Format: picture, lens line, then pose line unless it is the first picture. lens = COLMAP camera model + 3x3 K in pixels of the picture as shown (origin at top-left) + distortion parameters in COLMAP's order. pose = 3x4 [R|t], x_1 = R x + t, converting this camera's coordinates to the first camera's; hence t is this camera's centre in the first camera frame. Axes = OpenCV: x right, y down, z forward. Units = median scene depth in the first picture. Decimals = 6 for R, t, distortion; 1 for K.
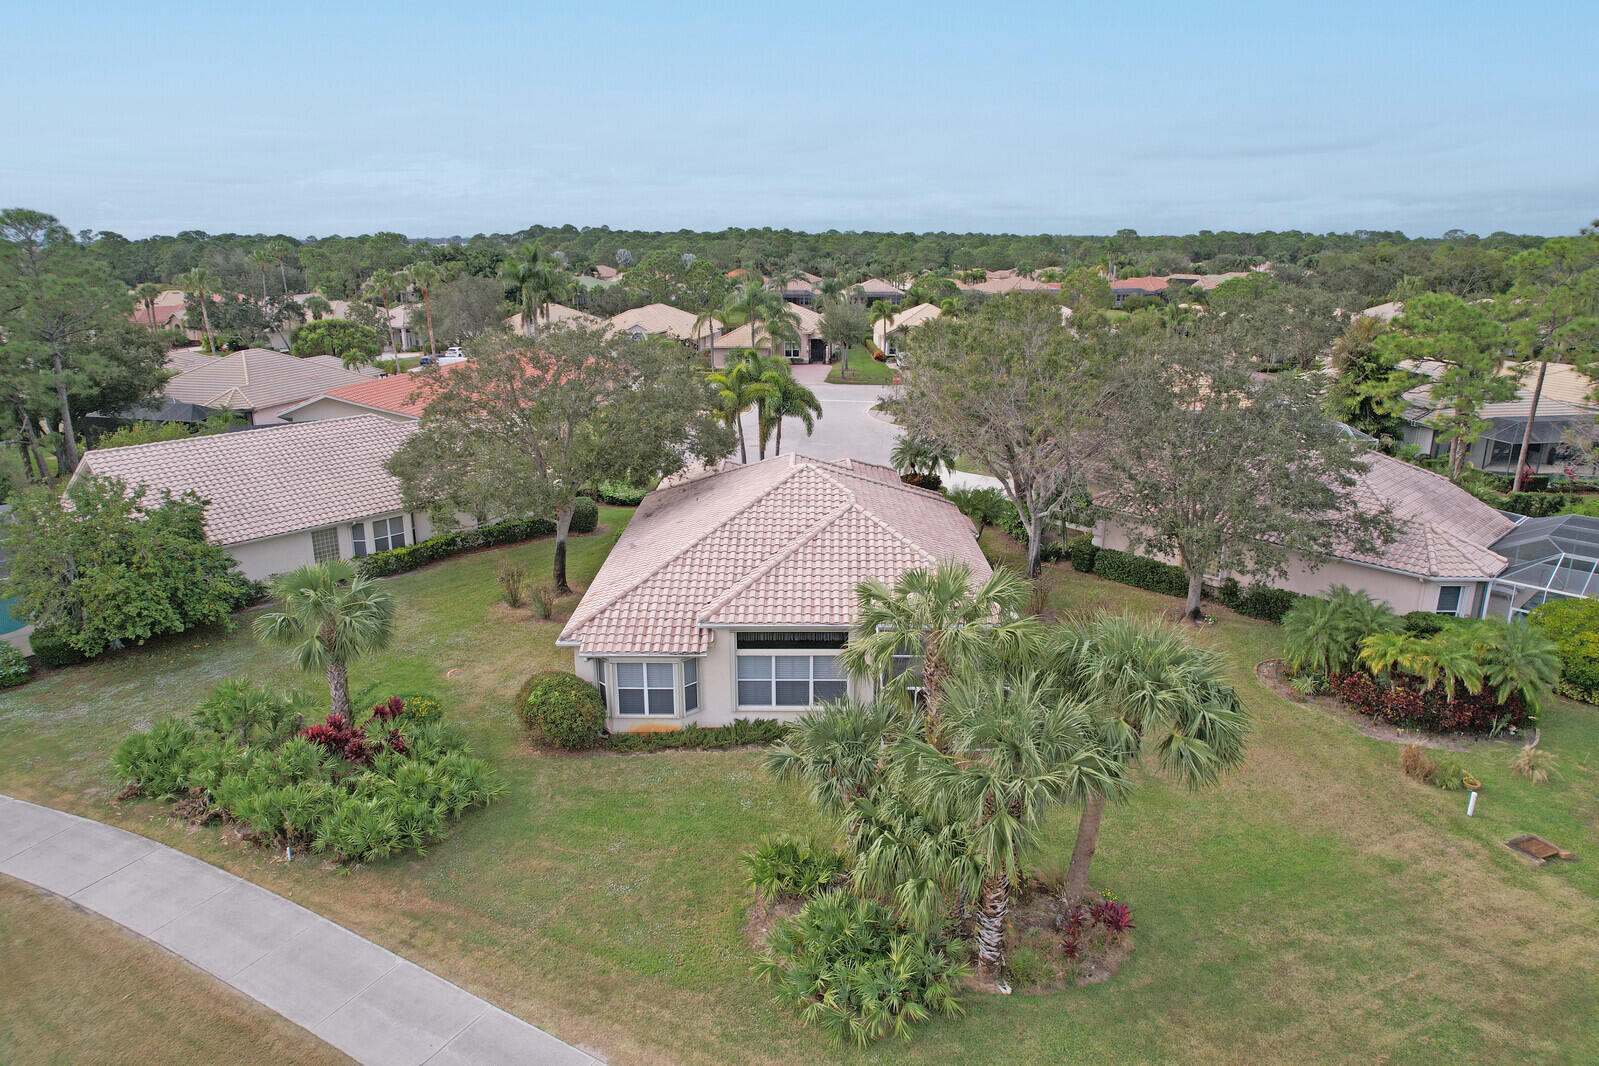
lens RADIAL K [[1018.3, 0, 792.1], [0, 1018.3, 532.9], [0, 0, 1]] dist [-0.070122, 0.058274]
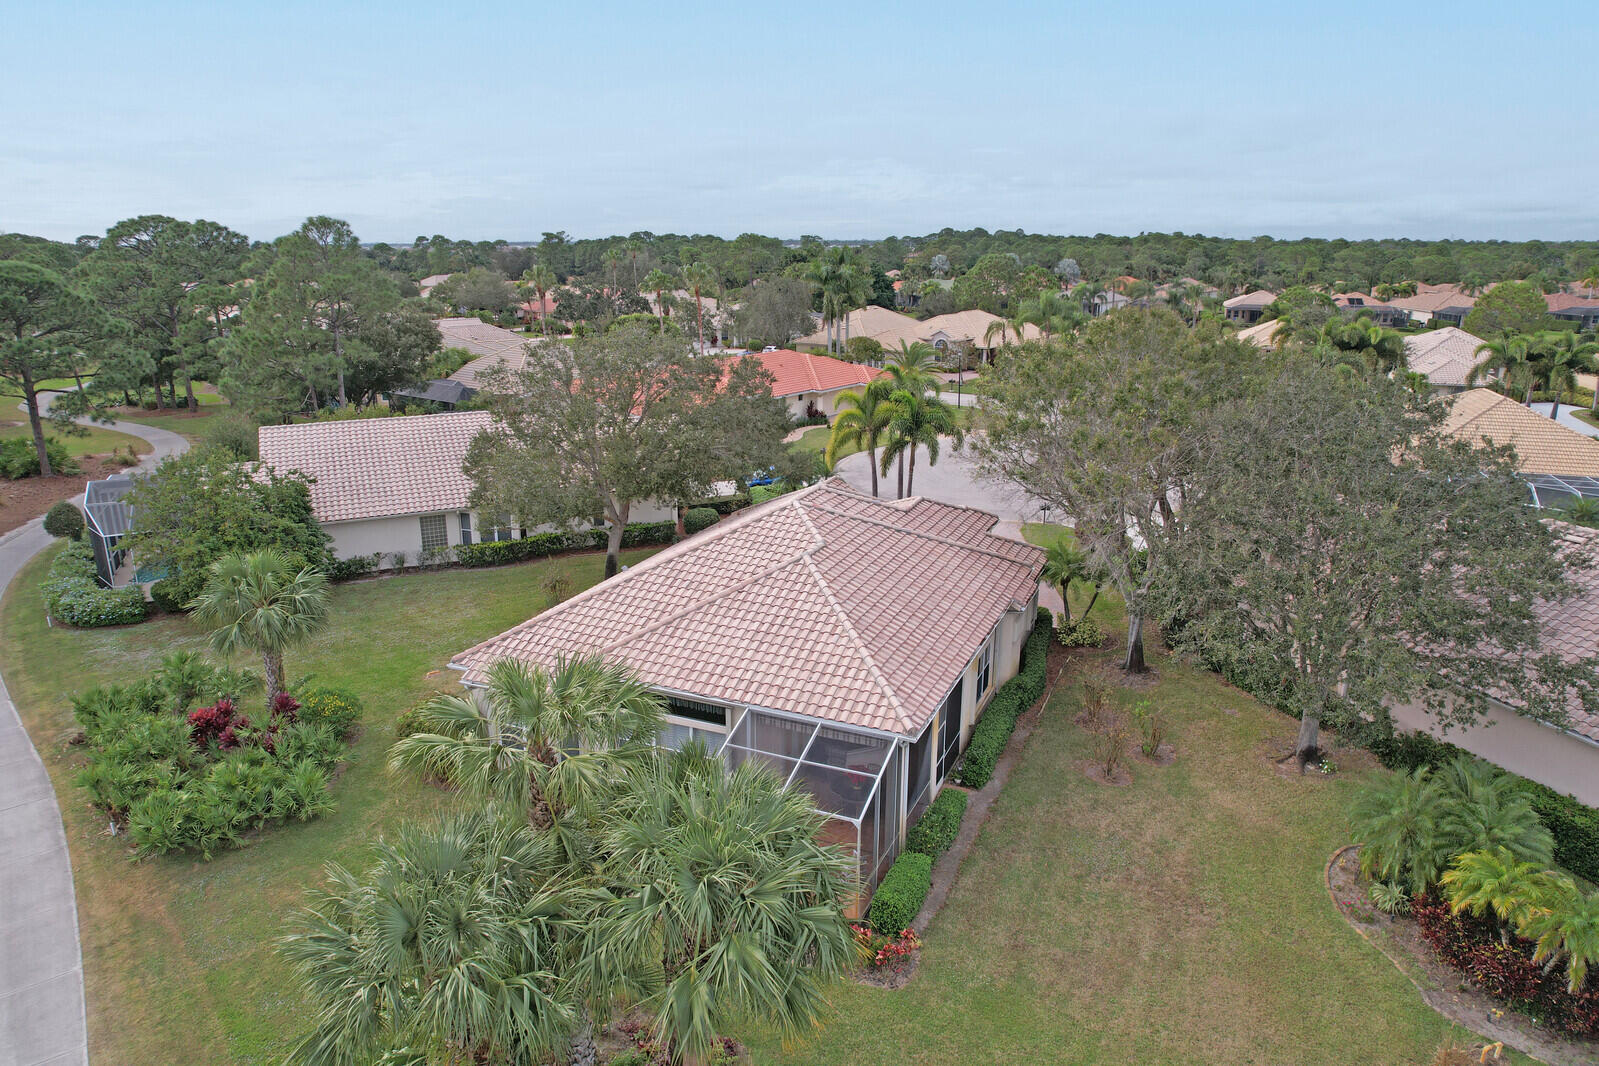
lens RADIAL K [[1018.3, 0, 792.1], [0, 1018.3, 532.9], [0, 0, 1]] dist [-0.070122, 0.058274]
pose [[0.918224, 0.109767, -0.380546, 0.377946], [-0.110996, 0.993643, 0.018788, -0.062741], [0.380190, 0.024987, 0.924571, 0.218434]]
